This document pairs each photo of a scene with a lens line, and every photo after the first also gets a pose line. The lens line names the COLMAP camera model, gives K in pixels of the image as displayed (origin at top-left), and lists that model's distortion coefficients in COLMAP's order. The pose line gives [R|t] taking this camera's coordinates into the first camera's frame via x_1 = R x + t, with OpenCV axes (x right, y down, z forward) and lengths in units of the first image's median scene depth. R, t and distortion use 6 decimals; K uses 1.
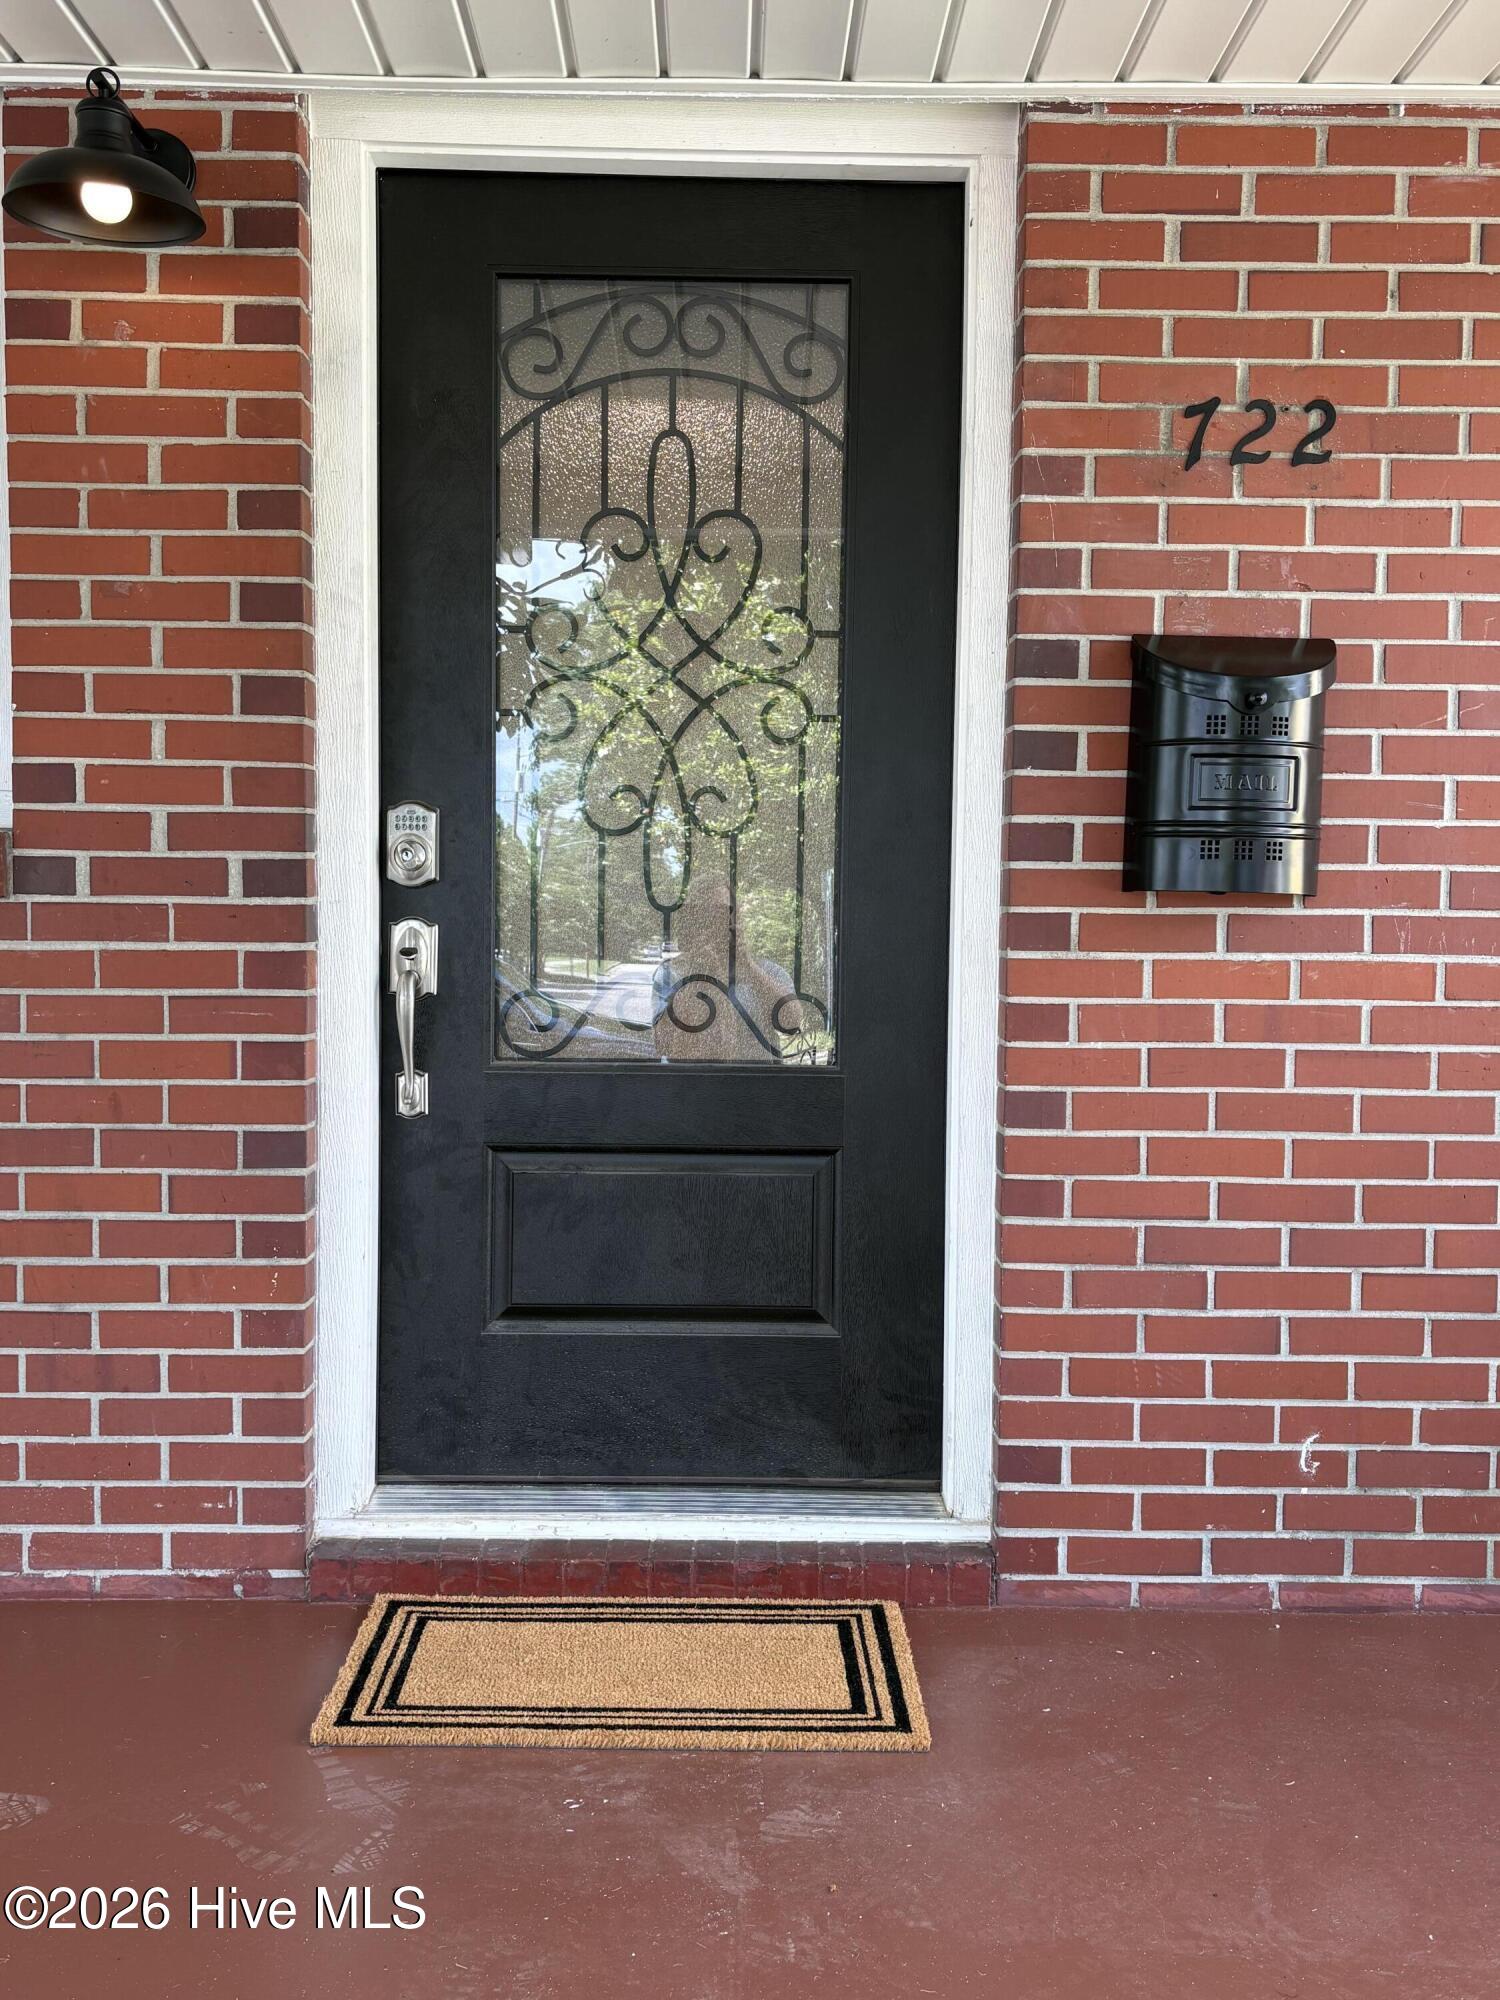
lens RADIAL K [[1871.4, 0, 750.0], [0, 1871.4, 1000.0], [0, 0, 1]] dist [0.007310, 0.007026]
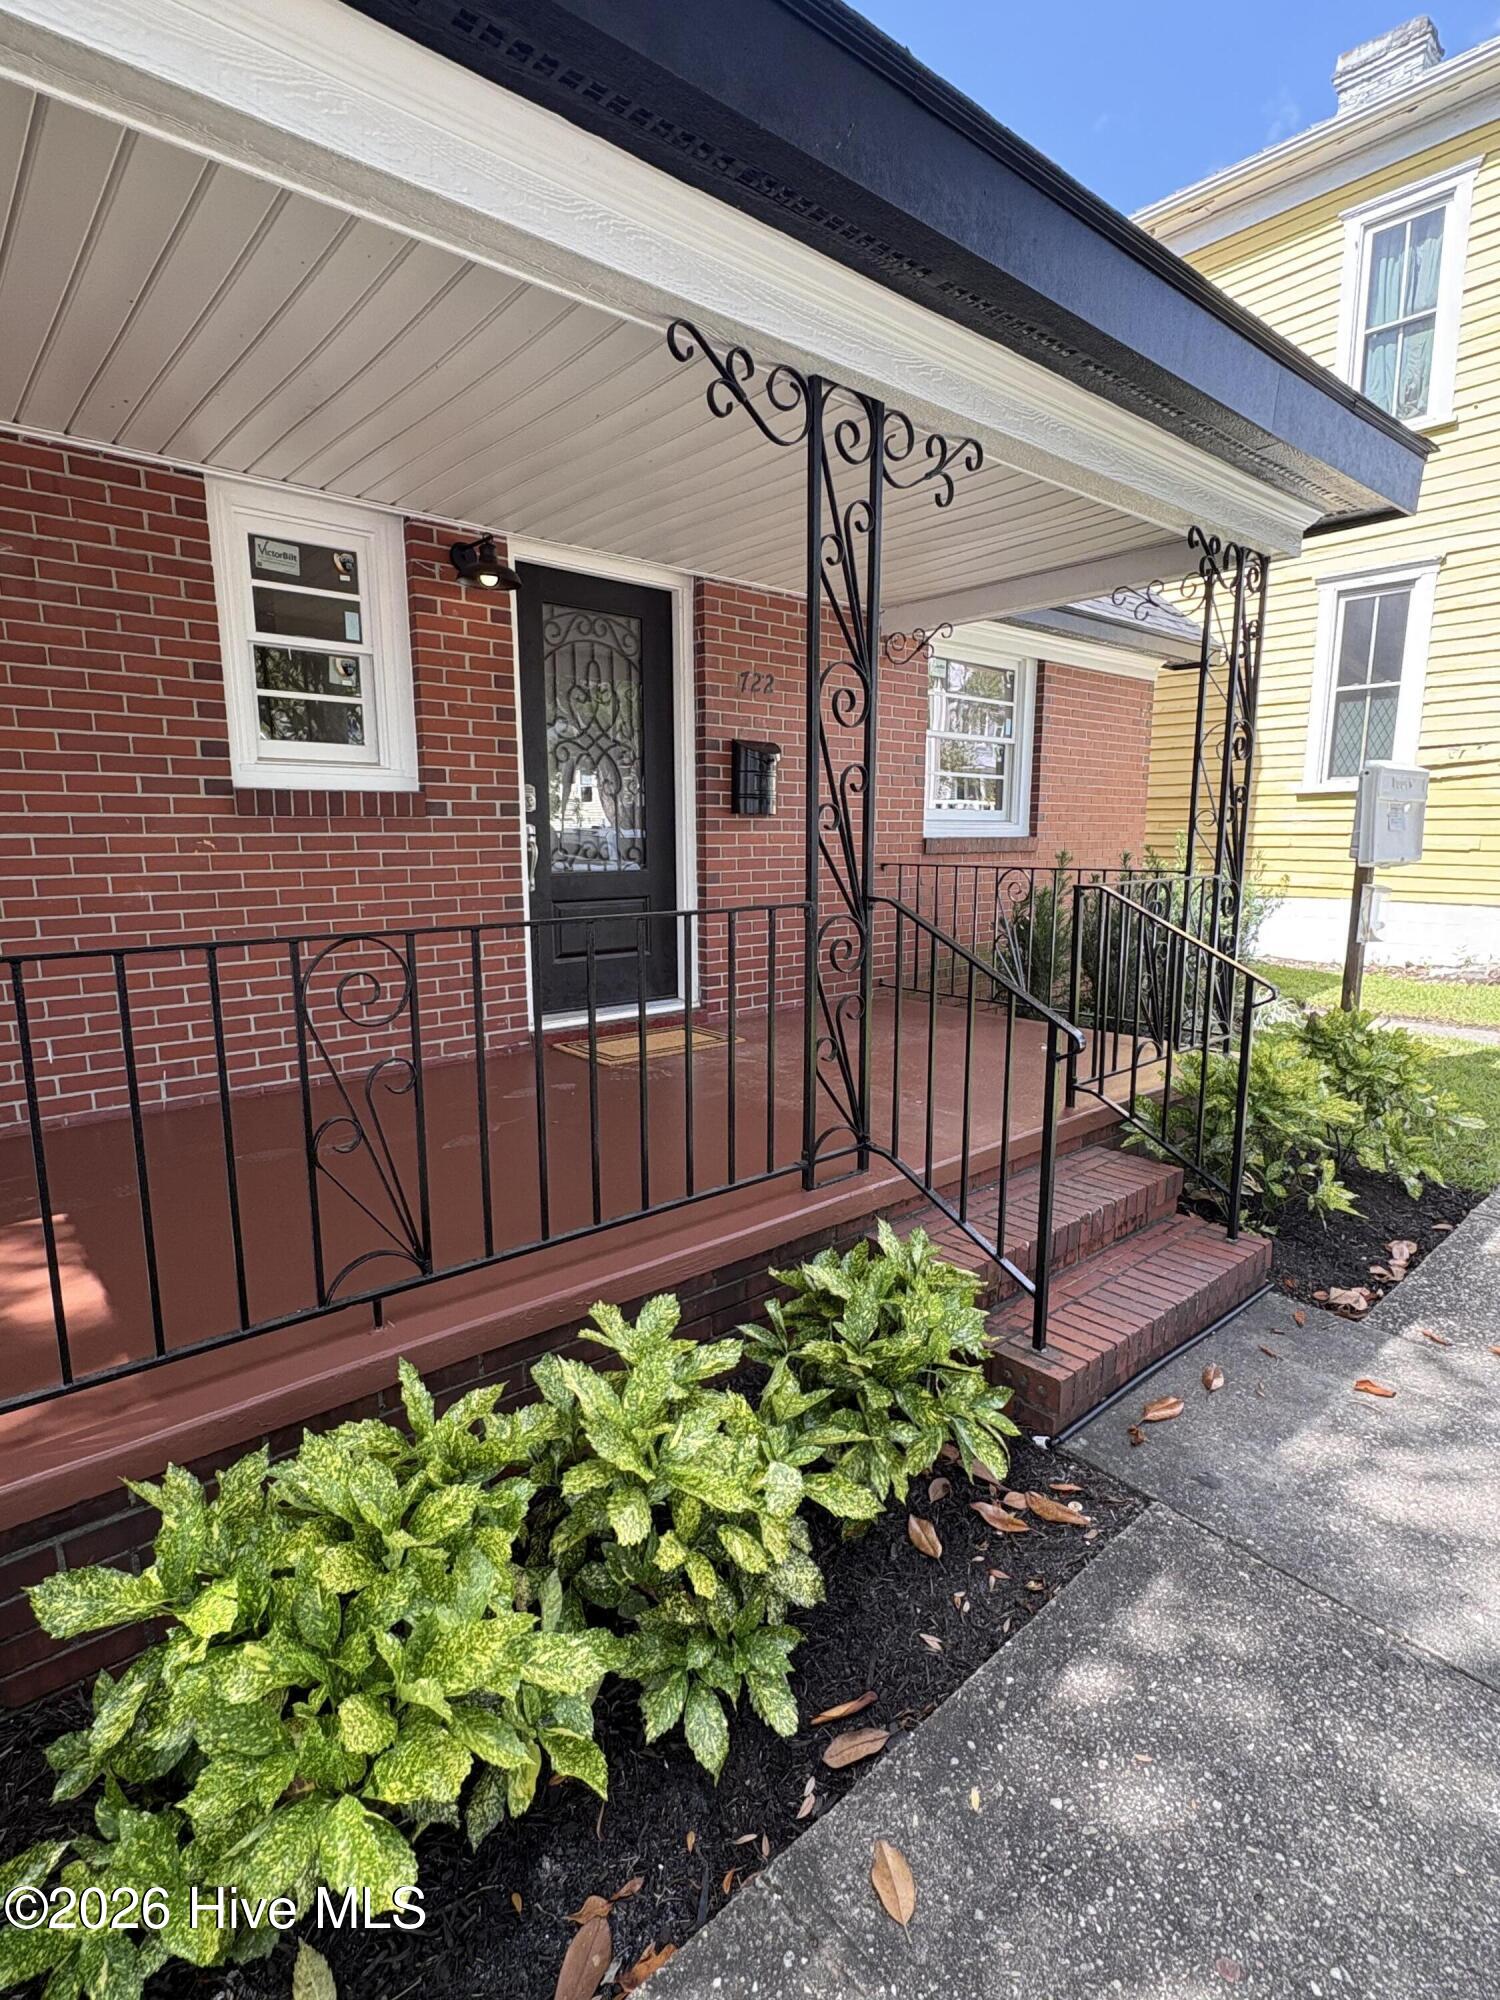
lens RADIAL K [[1002.2, 0, 750.0], [0, 1002.2, 1000.0], [0, 0, 1]] dist [-0.000401, -0.000278]
pose [[0.756083, -0.122223, 0.642962, -1.024677], [0.048417, 0.990161, 0.131287, 0.043083], [-0.652682, -0.068134, 0.754562, -0.464100]]
